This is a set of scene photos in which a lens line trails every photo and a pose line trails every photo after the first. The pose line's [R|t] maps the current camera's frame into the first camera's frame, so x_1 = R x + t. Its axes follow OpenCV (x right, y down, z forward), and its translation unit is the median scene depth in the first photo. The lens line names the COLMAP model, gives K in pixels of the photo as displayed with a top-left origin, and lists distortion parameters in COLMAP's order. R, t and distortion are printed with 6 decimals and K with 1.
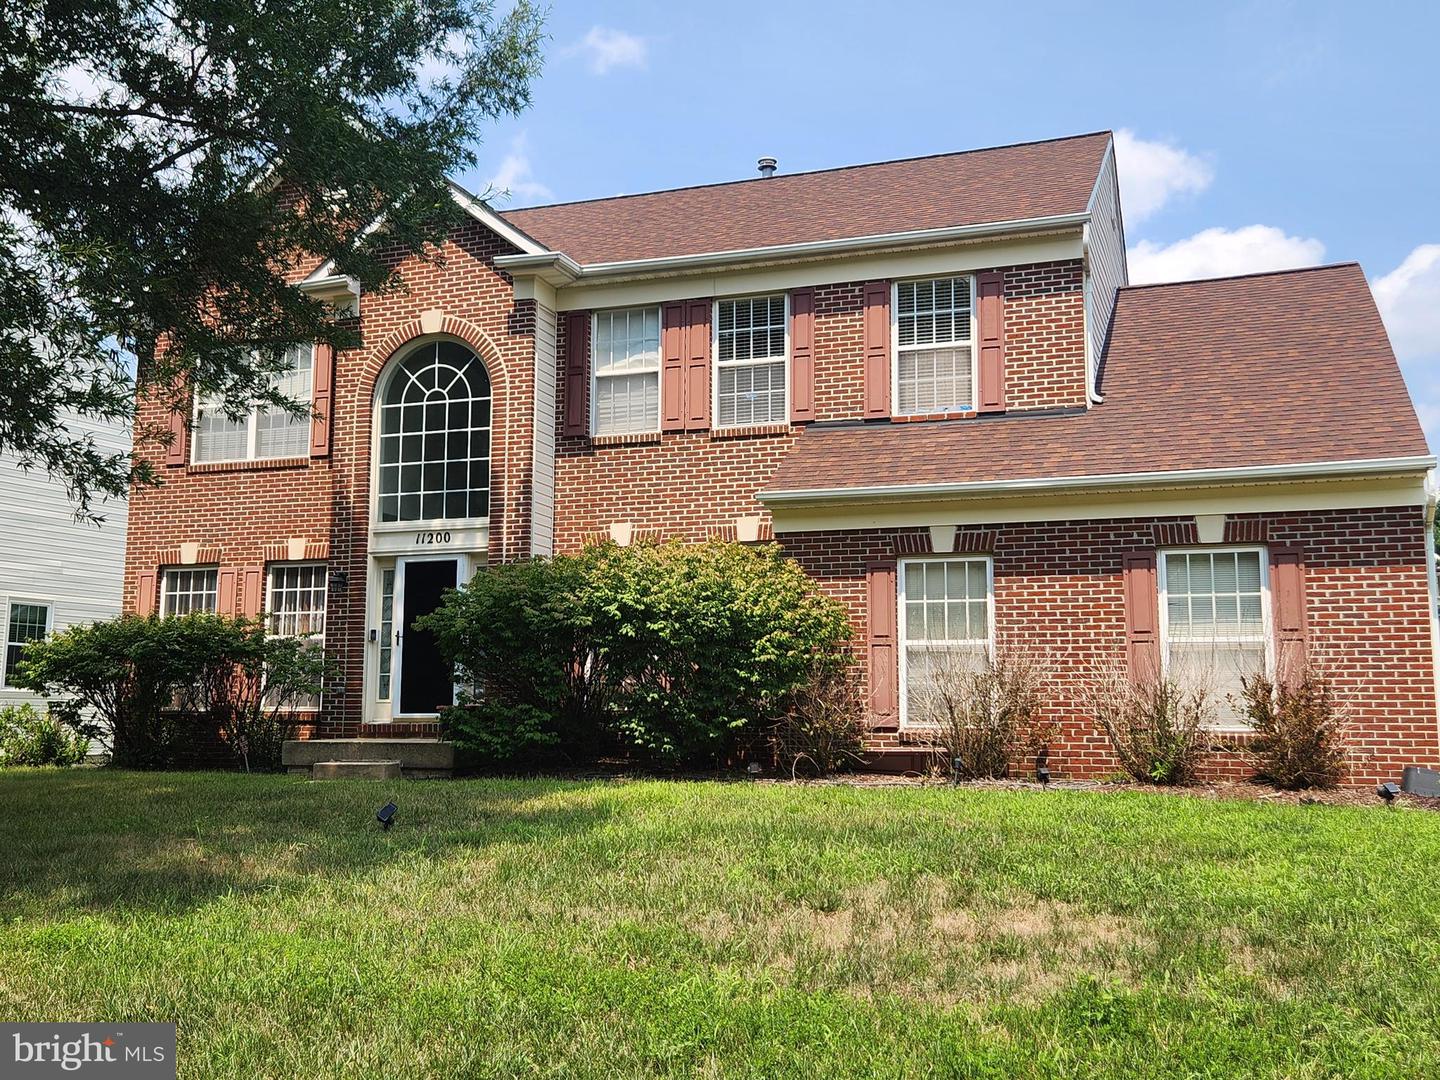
lens RADIAL K [[1485.1, 0, 719.1], [0, 1485.1, 530.3], [0, 0, 1]] dist [0.072812, -0.024167]
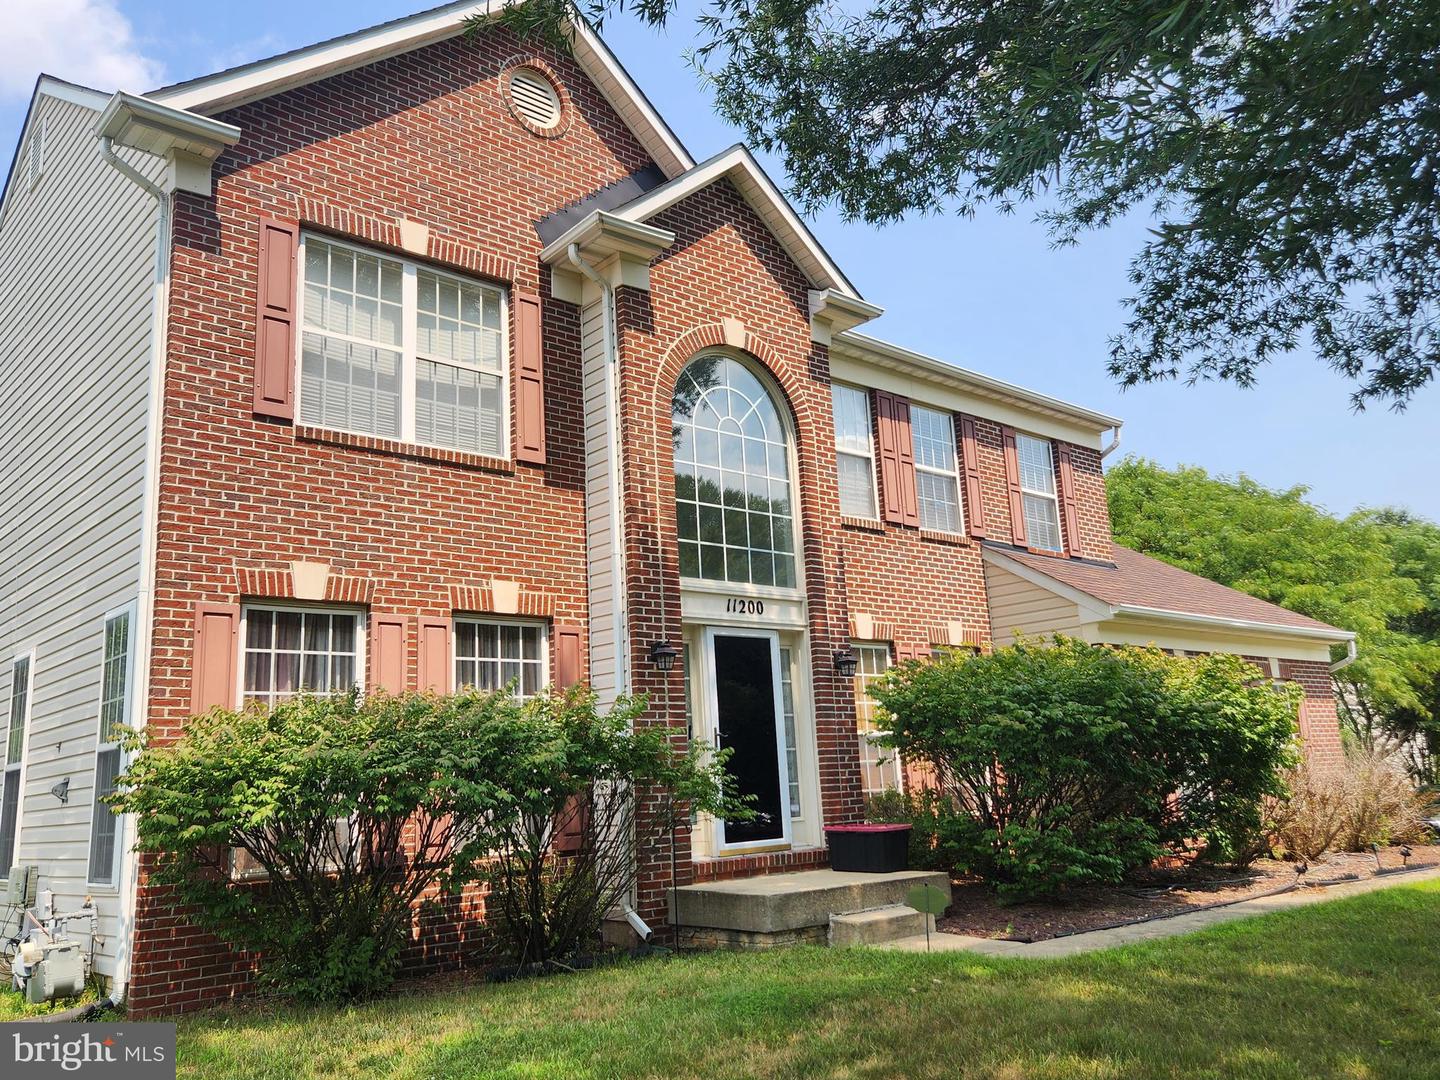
lens RADIAL K [[1193.9, 0, 715.5], [0, 1193.9, 529.7], [0, 0, 1]] dist [0.061369, -0.015985]
pose [[0.469789, 0.161270, 0.867923, -0.807695], [-0.064025, 0.986807, -0.148705, 0.064033], [-0.880454, 0.014291, 0.473917, 0.785228]]
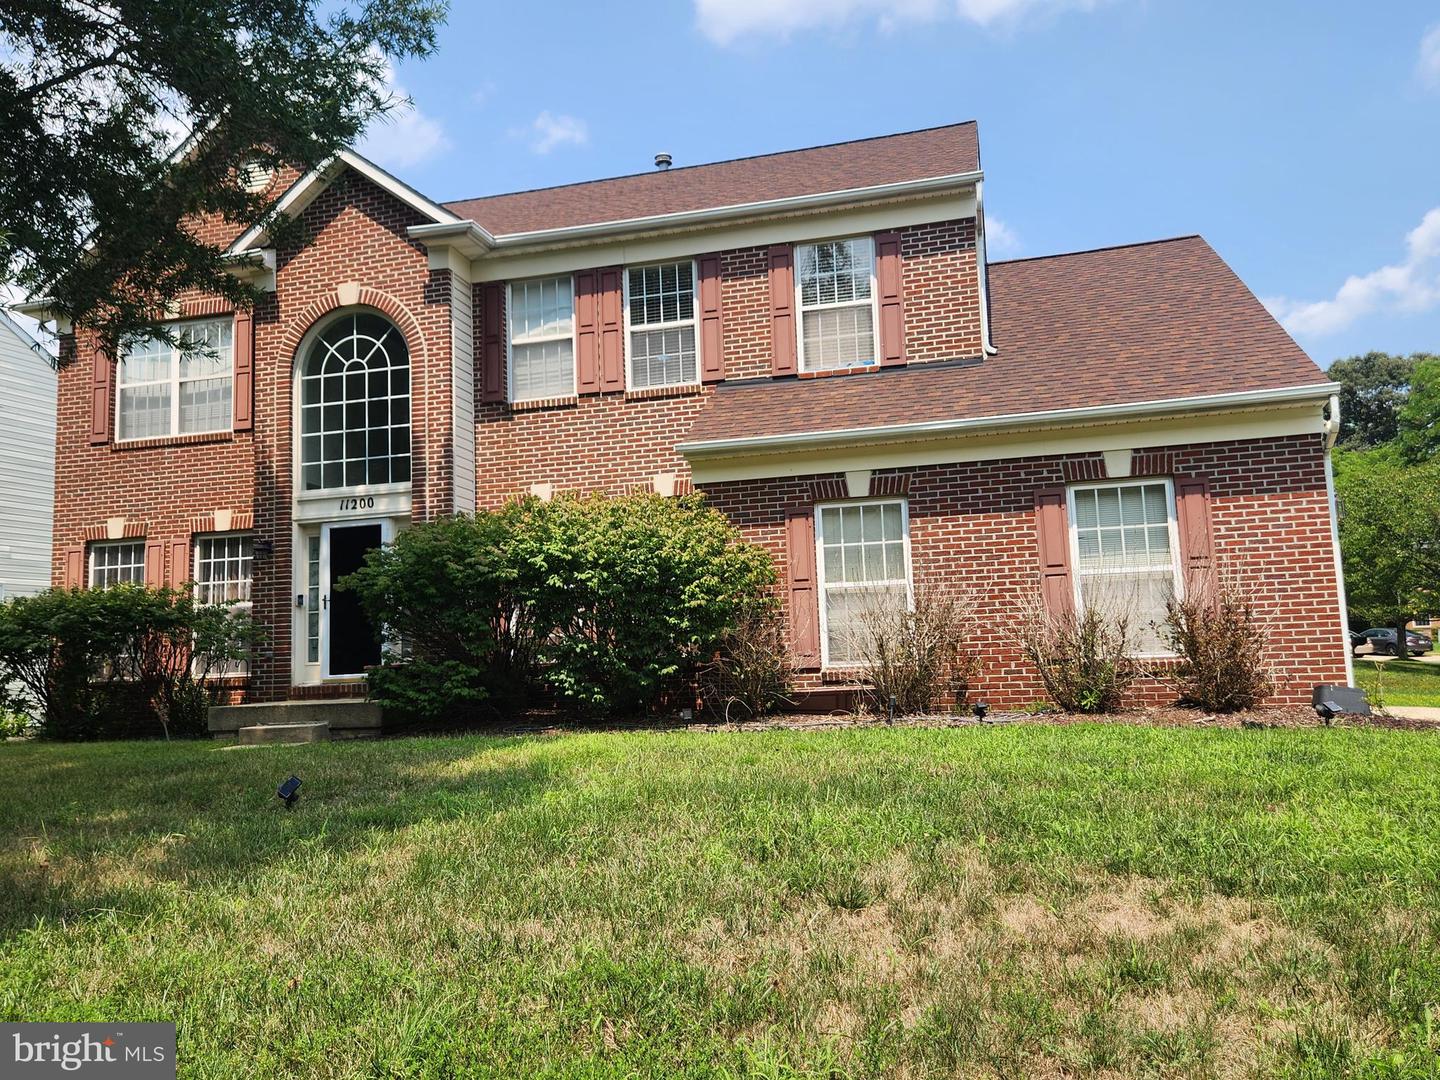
lens RADIAL K [[1193.9, 0, 715.5], [0, 1193.9, 529.7], [0, 0, 1]] dist [0.061369, -0.015985]
pose [[0.995912, -0.031291, 0.084735, -0.017743], [0.030320, 0.999459, 0.012717, 0.021961], [-0.085087, -0.010095, 0.996322, 0.166048]]
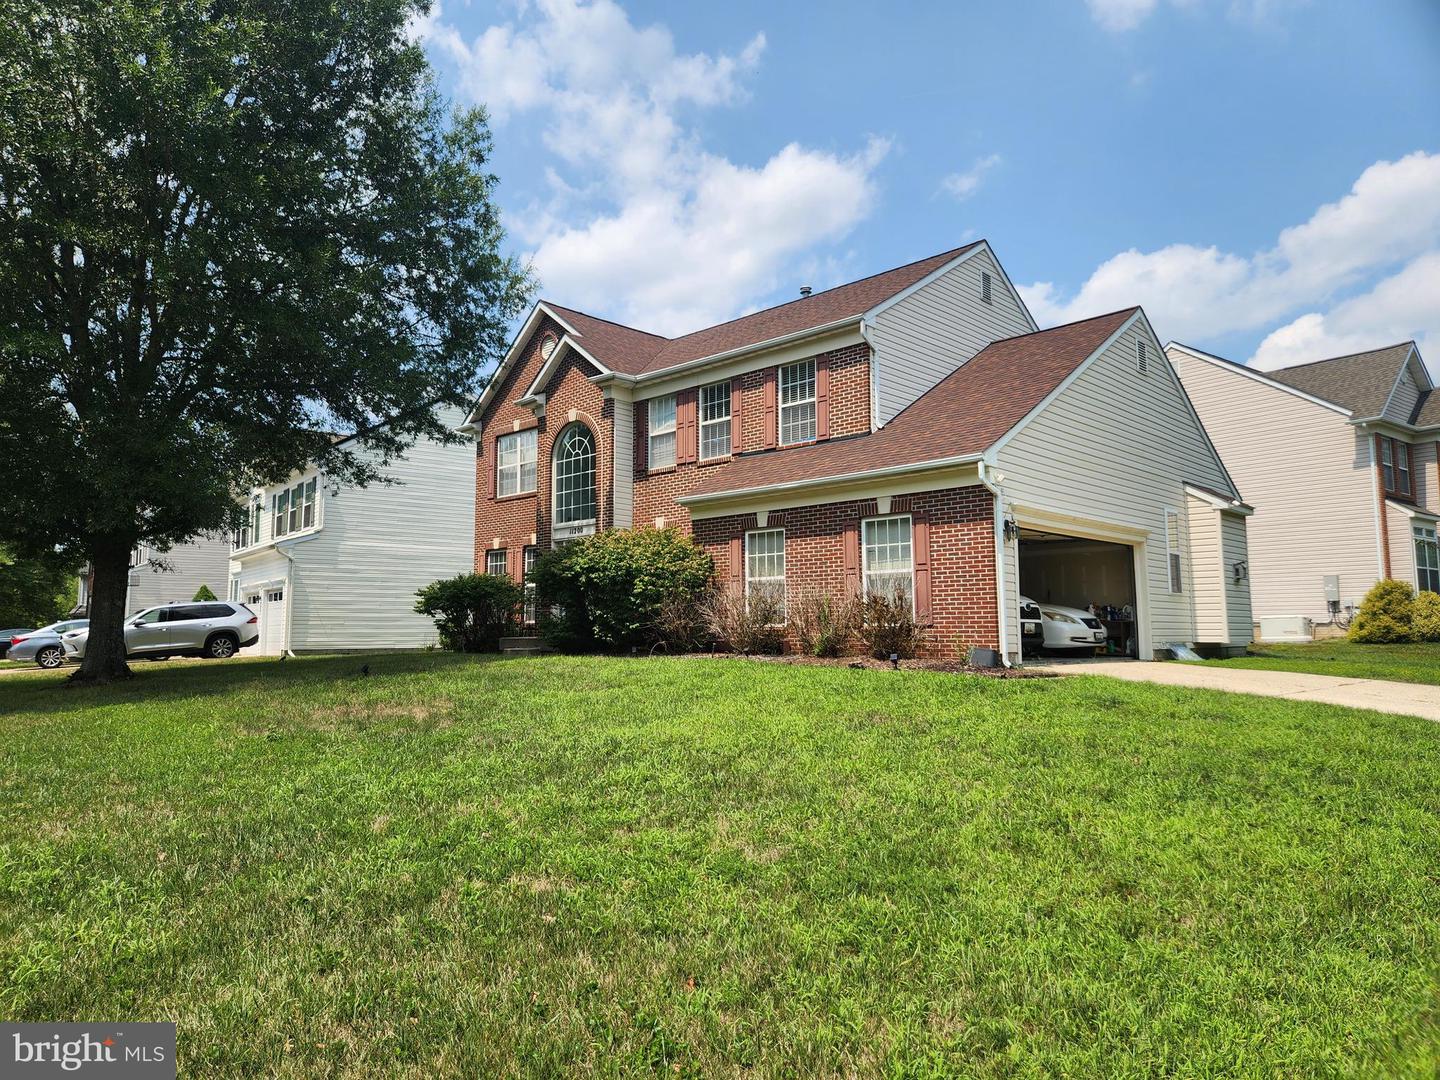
lens RADIAL K [[954.3, 0, 720.0], [0, 954.3, 540.0], [0, 0, 1]] dist [0.047752, -0.000974]
pose [[0.915688, -0.050544, -0.398700, 0.497280], [0.065159, 0.997606, 0.023182, 0.000970], [0.396574, -0.047206, 0.916788, -0.039896]]
